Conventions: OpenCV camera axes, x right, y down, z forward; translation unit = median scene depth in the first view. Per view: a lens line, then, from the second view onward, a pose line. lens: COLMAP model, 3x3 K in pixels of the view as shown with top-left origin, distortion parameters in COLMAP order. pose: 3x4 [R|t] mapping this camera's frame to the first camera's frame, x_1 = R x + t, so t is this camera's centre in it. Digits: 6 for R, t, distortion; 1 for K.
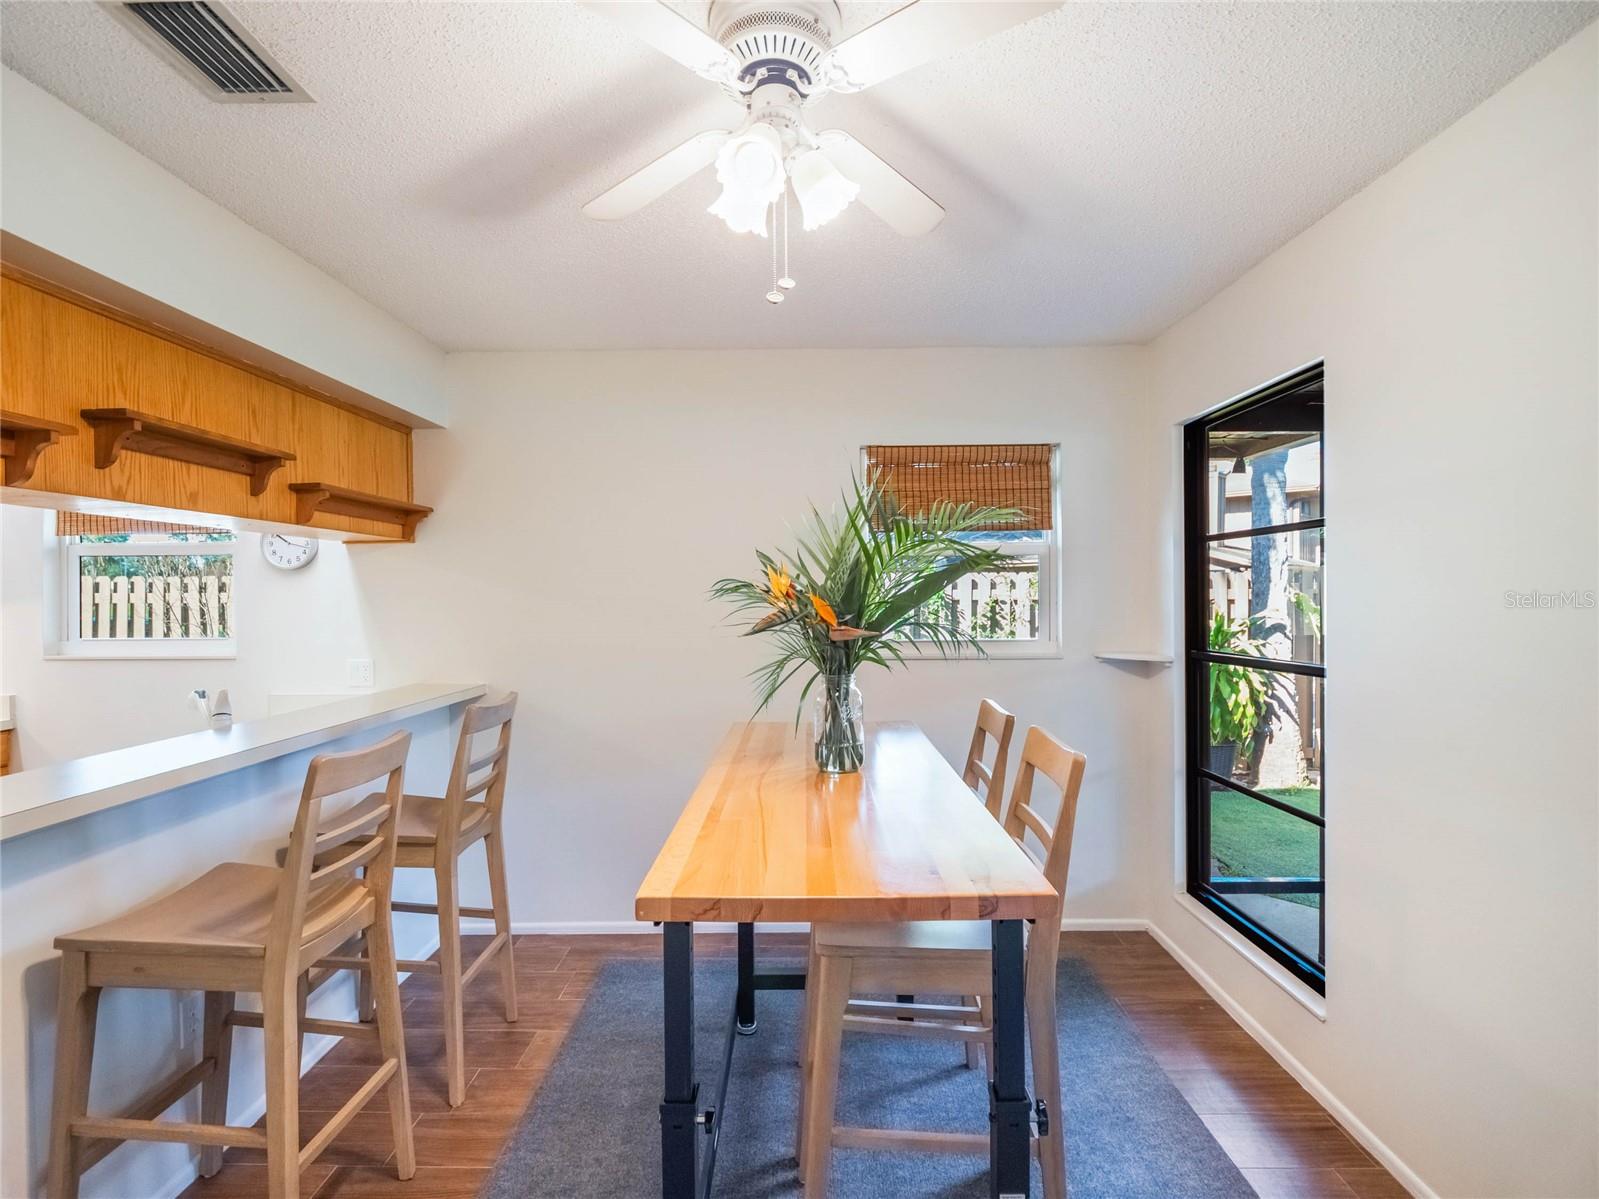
lens RADIAL K [[790.8, 0, 799.5], [0, 790.8, 599.5], [0, 0, 1]] dist [-0.012861, 0.000603]
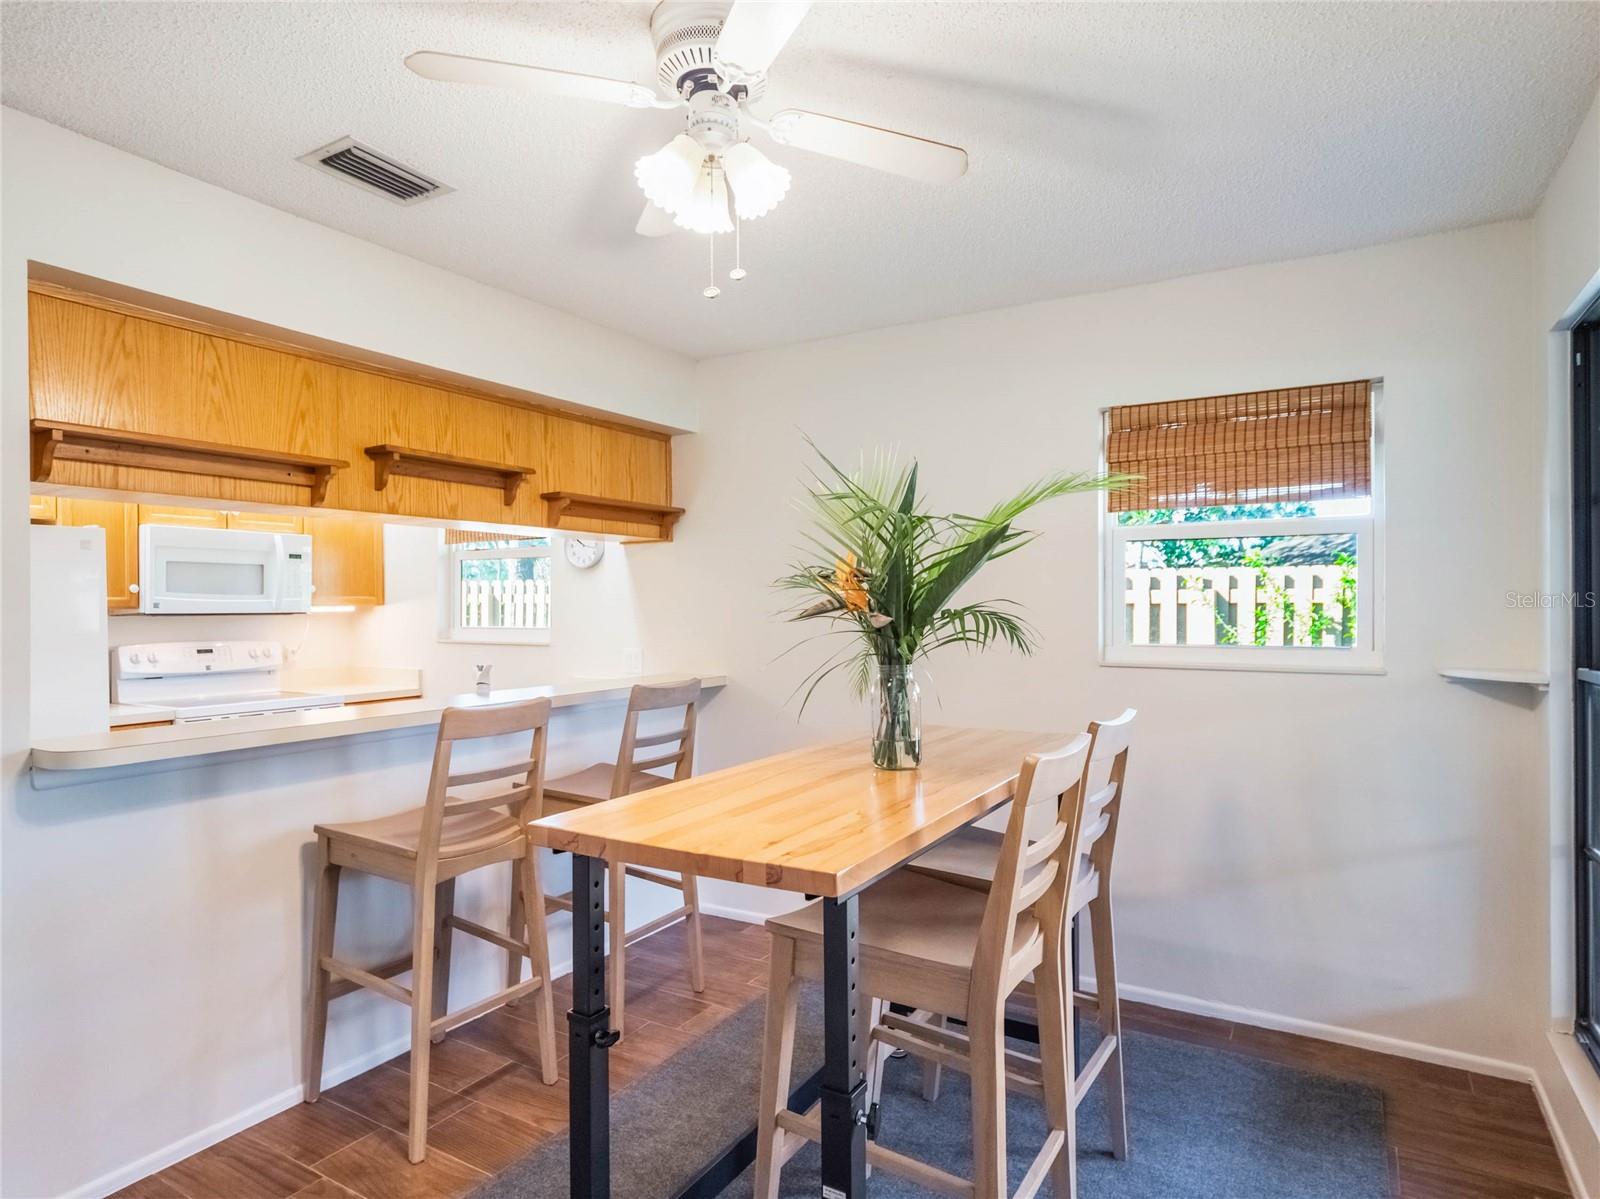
lens RADIAL K [[926.0, 0, 798.0], [0, 926.0, 605.4], [0, 0, 1]] dist [0.003133, 0.000525]
pose [[0.862726, 0.004263, -0.505653, 0.421922], [-0.005434, 0.999985, -0.000841, 0.021460], [0.505642, 0.003474, 0.862736, -0.004931]]
